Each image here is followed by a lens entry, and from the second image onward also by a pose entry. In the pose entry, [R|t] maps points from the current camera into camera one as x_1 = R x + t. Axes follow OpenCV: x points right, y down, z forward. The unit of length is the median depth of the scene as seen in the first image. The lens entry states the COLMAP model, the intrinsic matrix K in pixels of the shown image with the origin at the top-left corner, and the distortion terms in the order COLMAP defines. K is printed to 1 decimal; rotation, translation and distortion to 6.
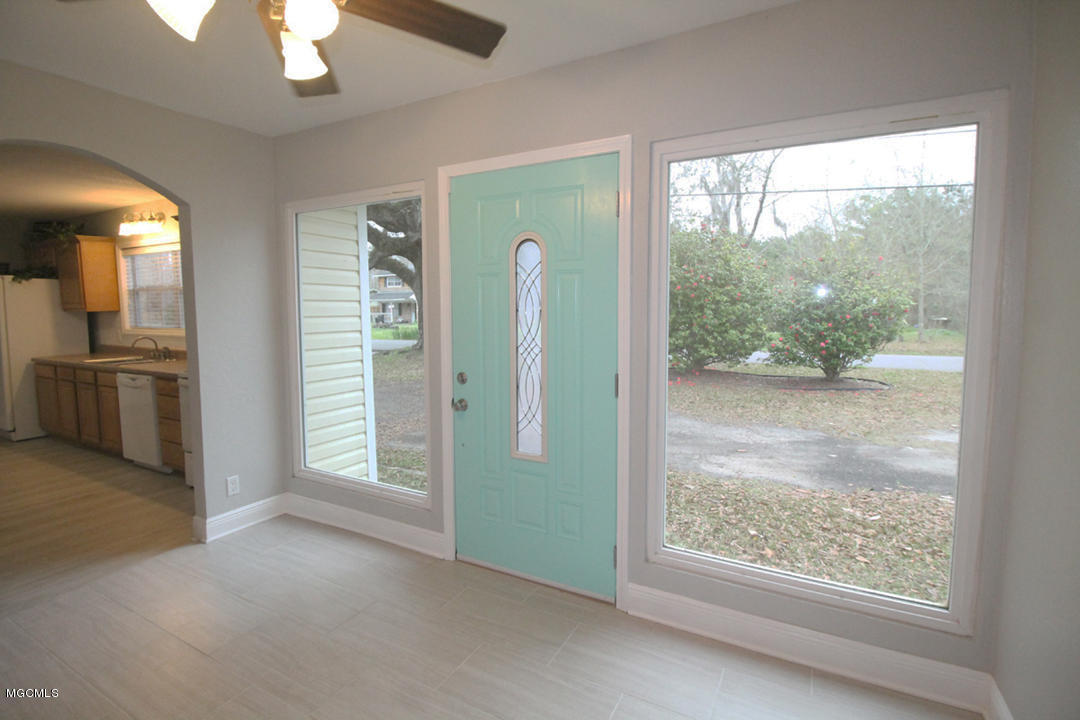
lens RADIAL K [[506.9, 0, 546.5], [0, 506.9, 347.2], [0, 0, 1]] dist [-0.021773, -0.000317]
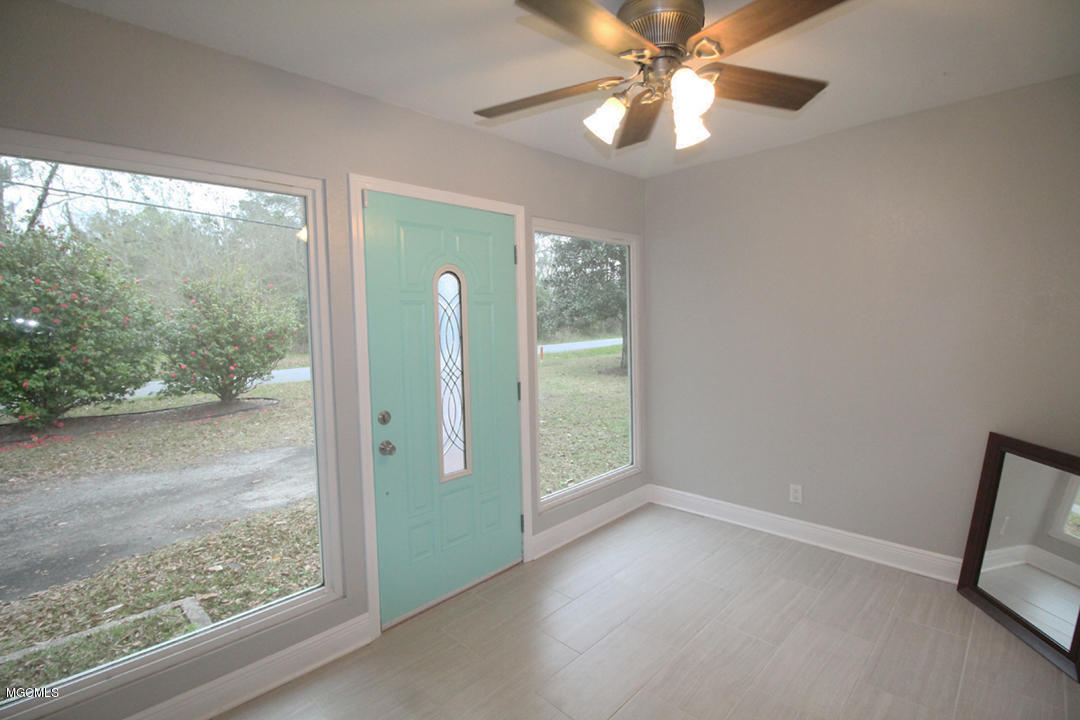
lens RADIAL K [[506.9, 0, 546.5], [0, 506.9, 347.2], [0, 0, 1]] dist [-0.021773, -0.000317]
pose [[0.264200, -0.057740, 0.962738, -0.437240], [0.100231, 0.994445, 0.032136, -0.028588], [-0.959246, 0.088006, 0.268520, 0.225607]]
